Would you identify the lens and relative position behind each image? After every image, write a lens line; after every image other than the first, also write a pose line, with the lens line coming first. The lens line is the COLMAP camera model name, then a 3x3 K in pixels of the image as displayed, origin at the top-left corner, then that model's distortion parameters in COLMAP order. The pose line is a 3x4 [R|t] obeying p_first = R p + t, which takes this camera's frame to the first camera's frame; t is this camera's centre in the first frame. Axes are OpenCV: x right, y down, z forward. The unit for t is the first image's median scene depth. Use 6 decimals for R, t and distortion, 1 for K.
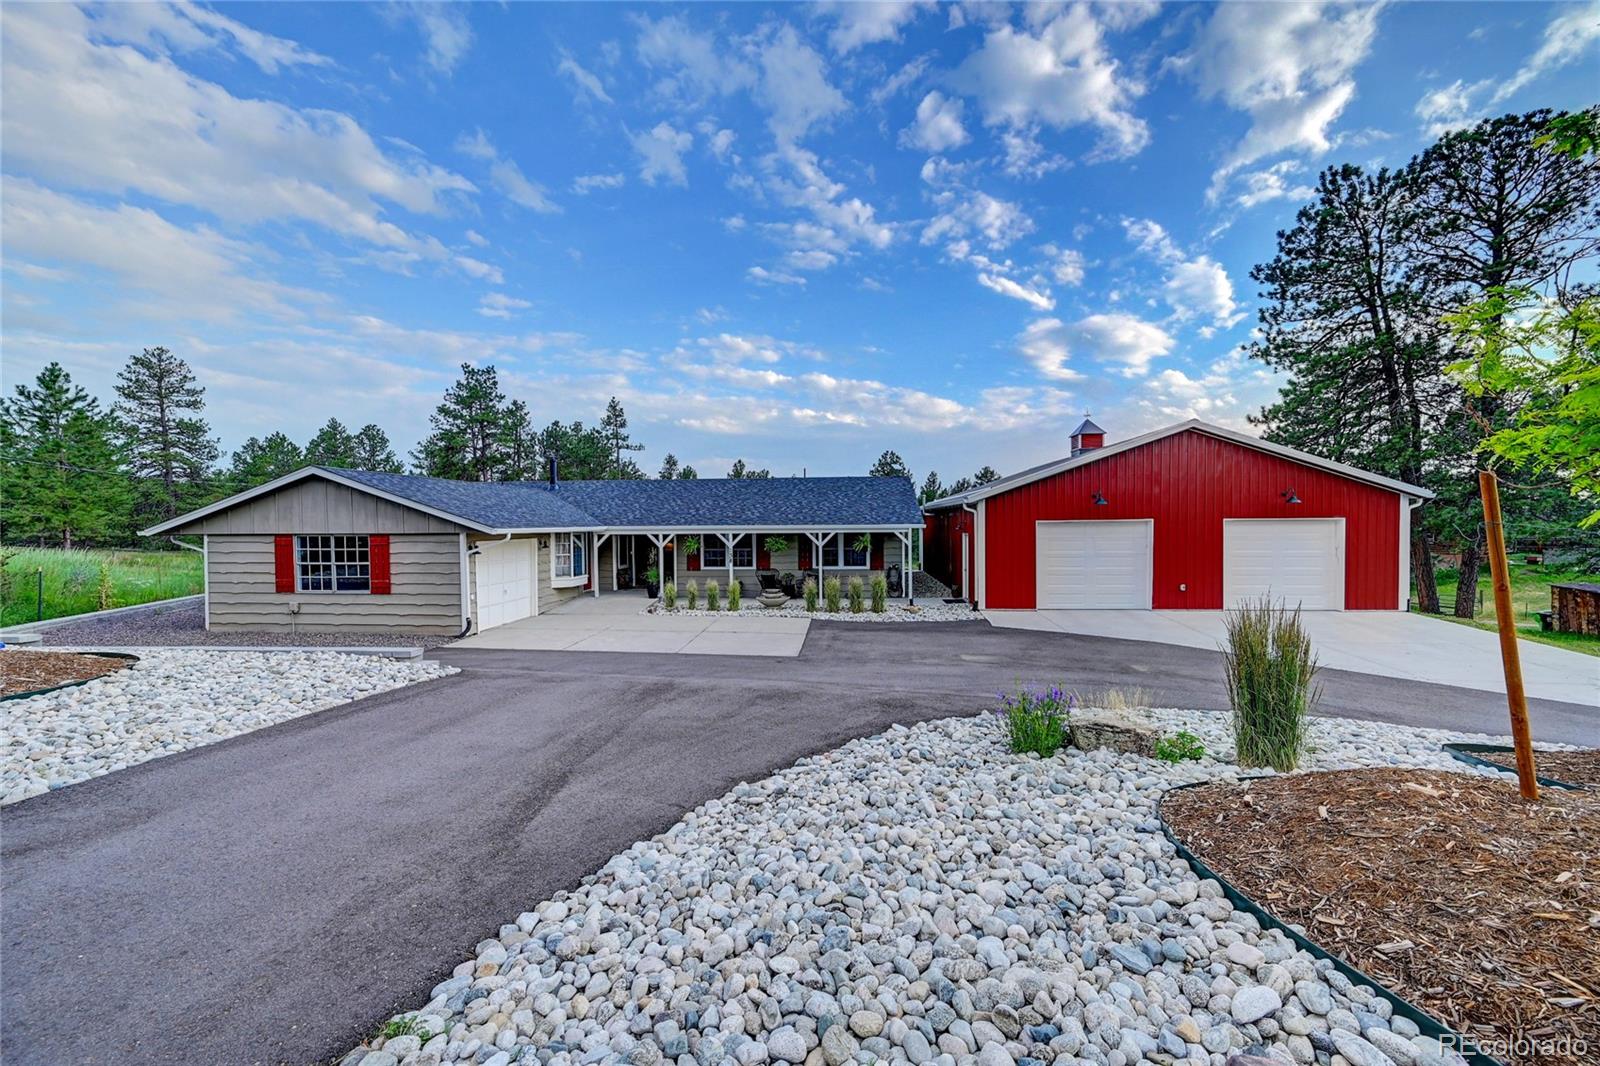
lens RADIAL K [[643.4, 0, 800.0], [0, 643.4, 533.0], [0, 0, 1]] dist [0.010066, -0.000070]
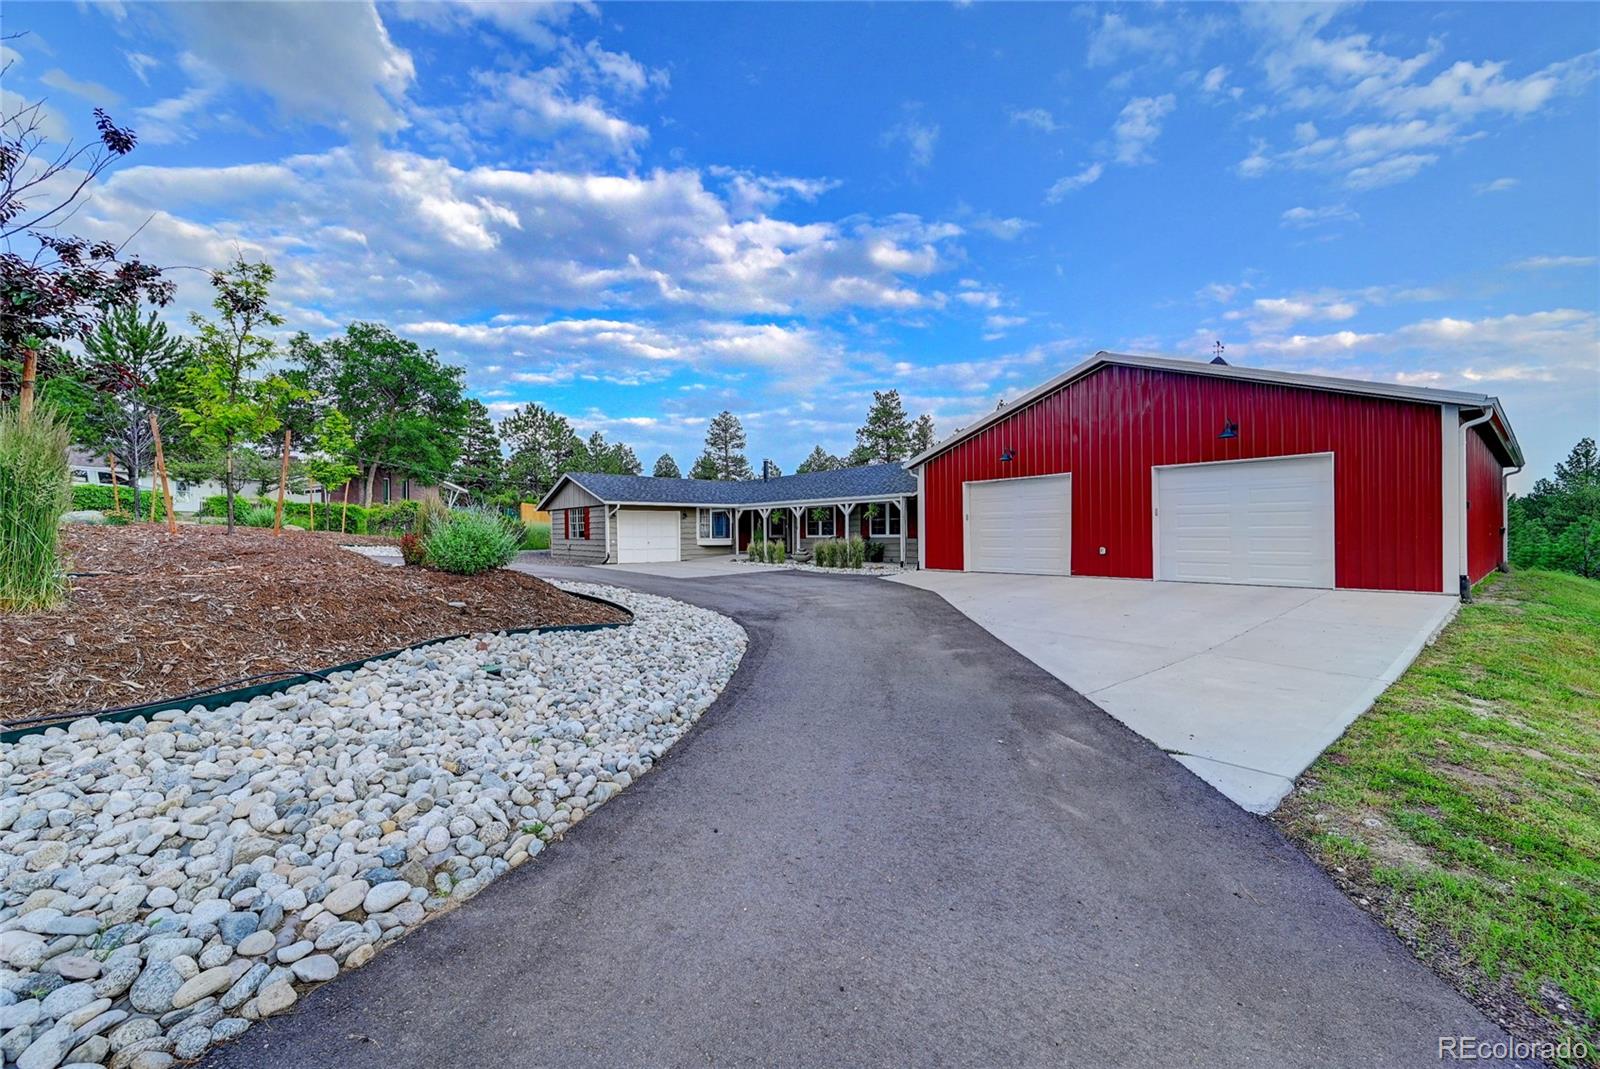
lens RADIAL K [[633.3, 0, 832.7], [0, 633.3, 547.9], [0, 0, 1]] dist [0.009699, -0.000093]
pose [[0.724518, 0.016286, -0.689063, 0.182532], [-0.006515, 0.999838, 0.016782, 0.013806], [0.689225, -0.007669, 0.724507, 0.028955]]
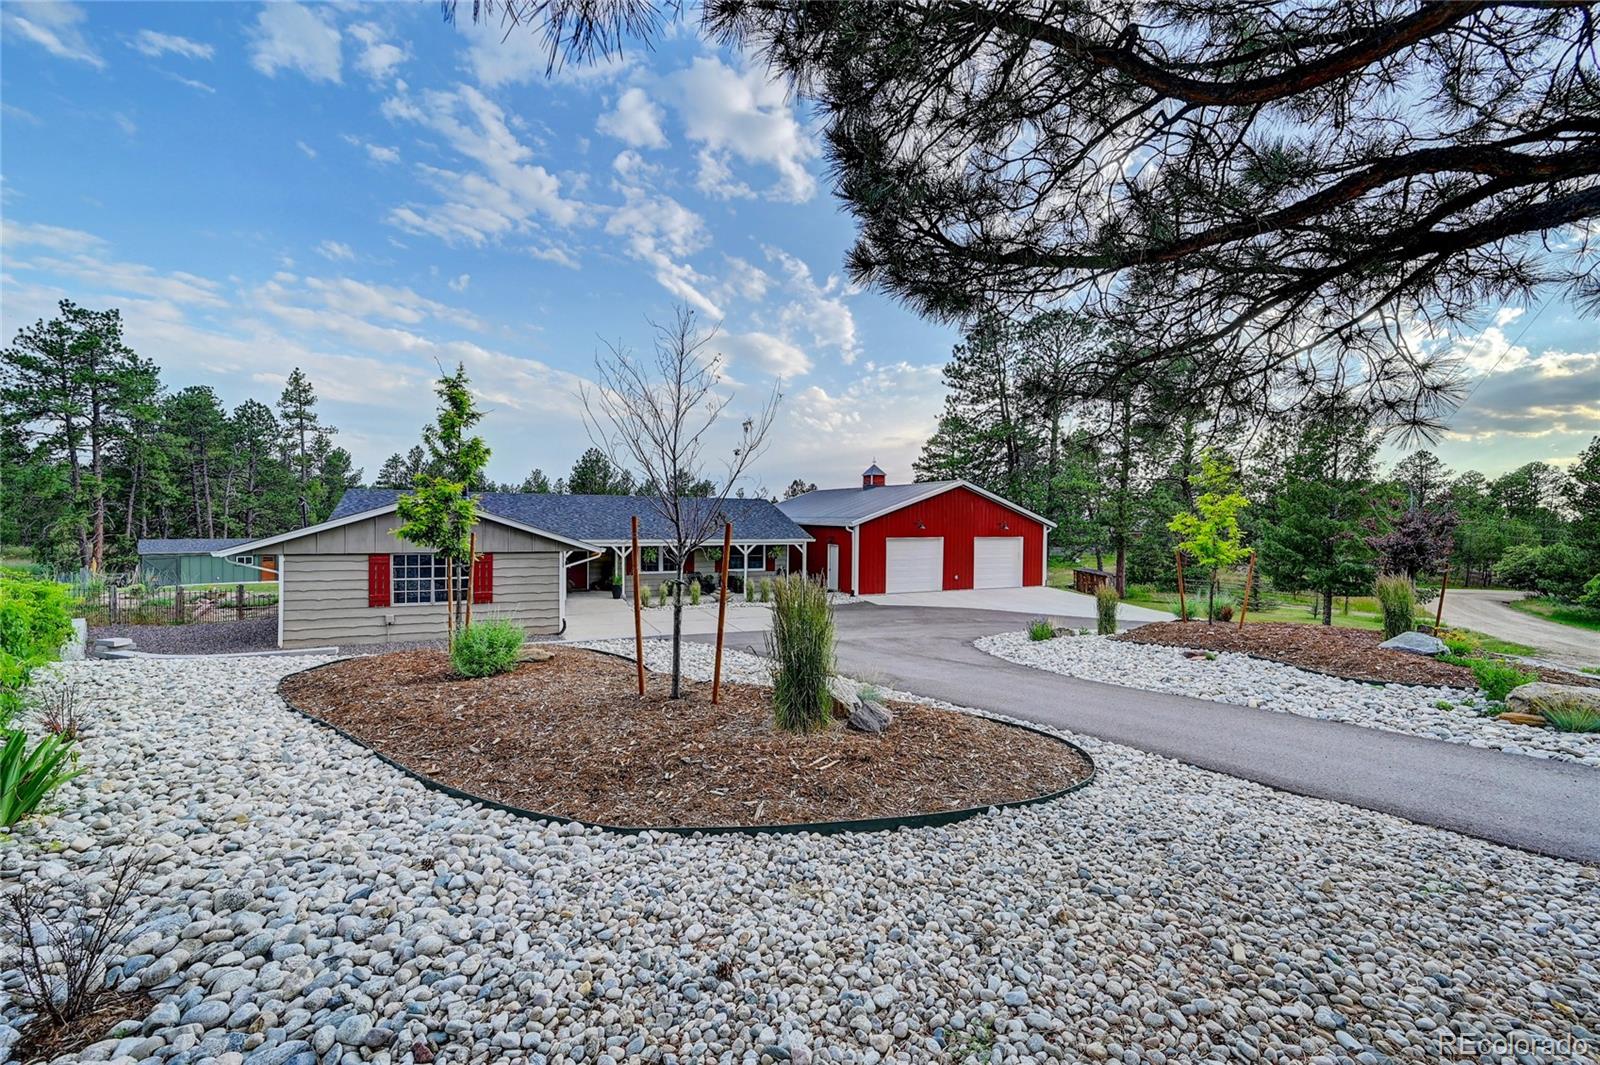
lens RADIAL K [[653.7, 0, 800.0], [0, 653.7, 532.5], [0, 0, 1]] dist [0.070416, -0.000100]
pose [[0.873040, 0.004826, 0.487626, -0.122309], [-0.008578, 0.999948, 0.005462, -0.007993], [-0.487574, -0.008952, 0.873036, -0.061614]]
